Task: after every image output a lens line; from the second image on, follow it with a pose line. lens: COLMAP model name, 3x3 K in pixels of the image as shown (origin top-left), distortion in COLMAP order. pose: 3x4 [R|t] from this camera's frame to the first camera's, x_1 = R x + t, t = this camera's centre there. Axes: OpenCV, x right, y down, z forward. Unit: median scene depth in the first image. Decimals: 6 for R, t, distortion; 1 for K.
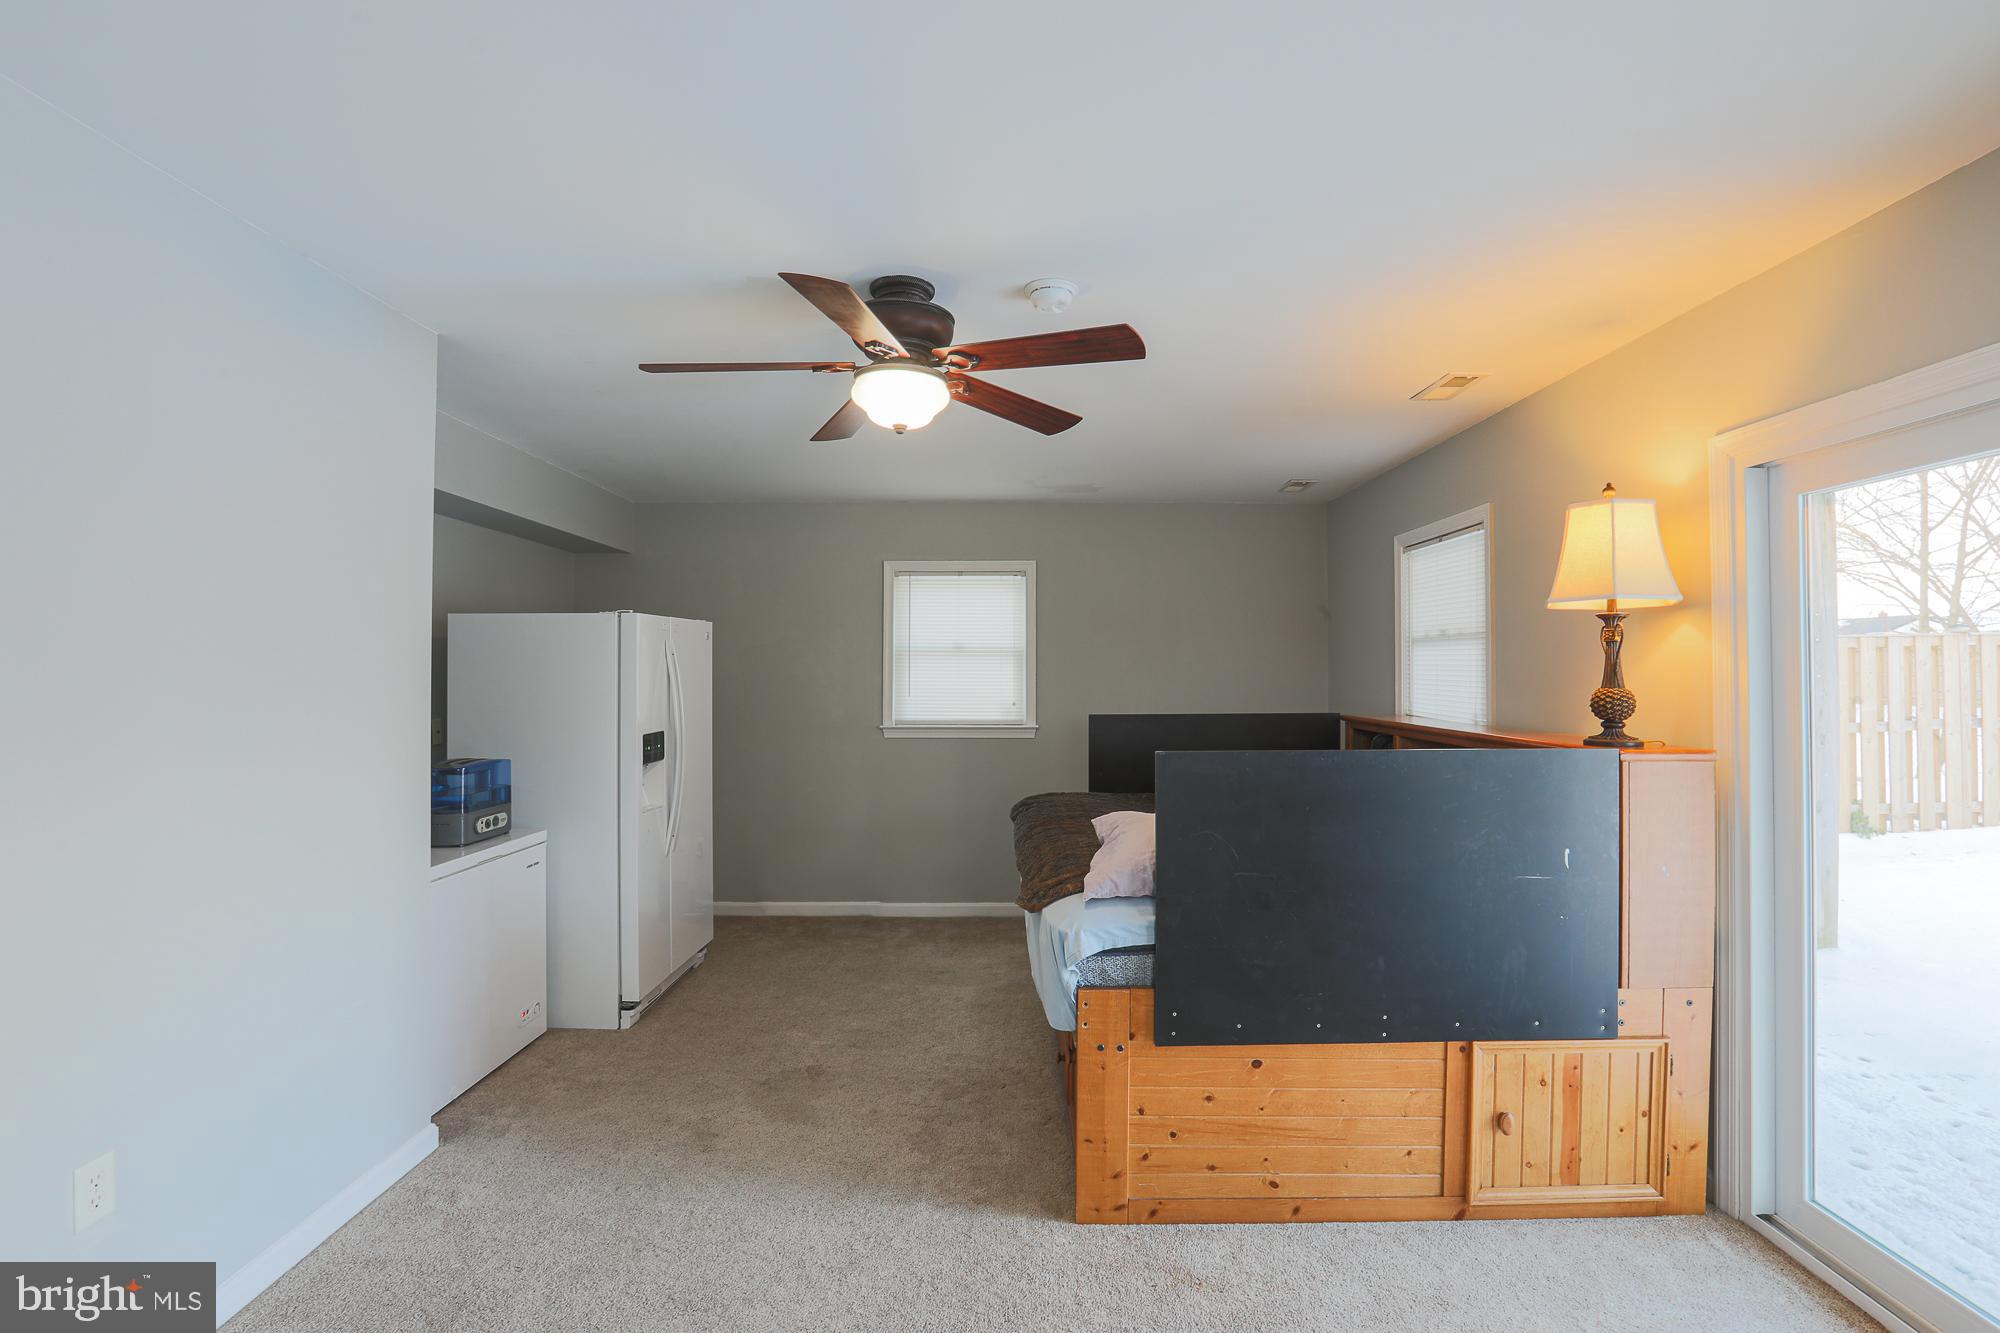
lens RADIAL K [[923.0, 0, 1017.6], [0, 923.0, 663.7], [0, 0, 1]] dist [-0.052684, 0.018398]
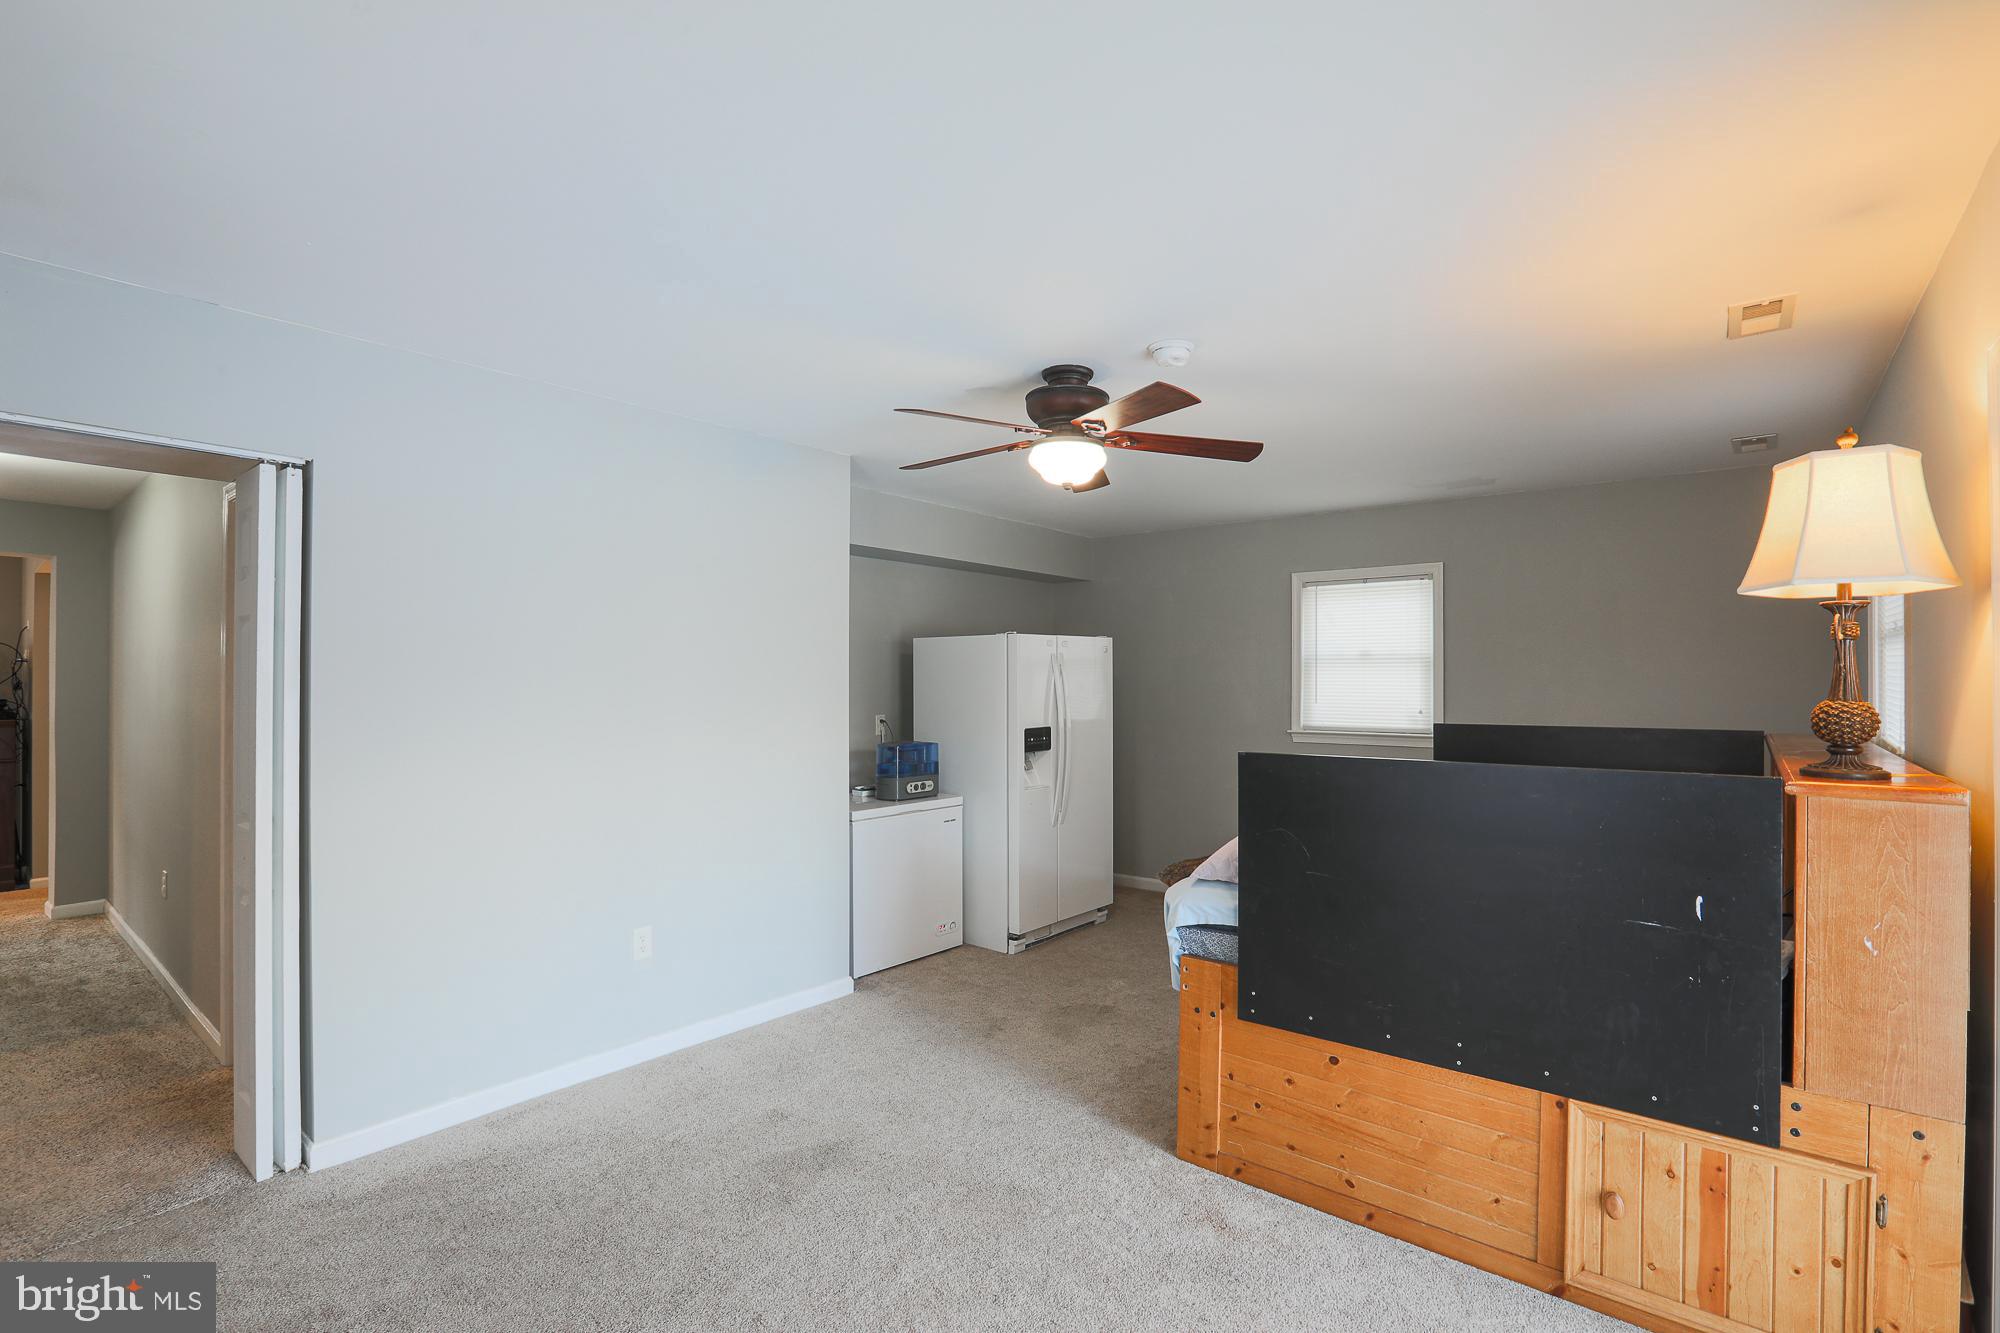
lens RADIAL K [[928.0, 0, 1000.4], [0, 928.0, 676.7], [0, 0, 1]] dist [-0.053988, 0.019858]
pose [[0.762475, -0.003000, -0.647010, 0.644624], [0.006823, 0.999971, 0.003403, -0.000611], [0.646981, -0.007010, 0.762474, -0.028446]]
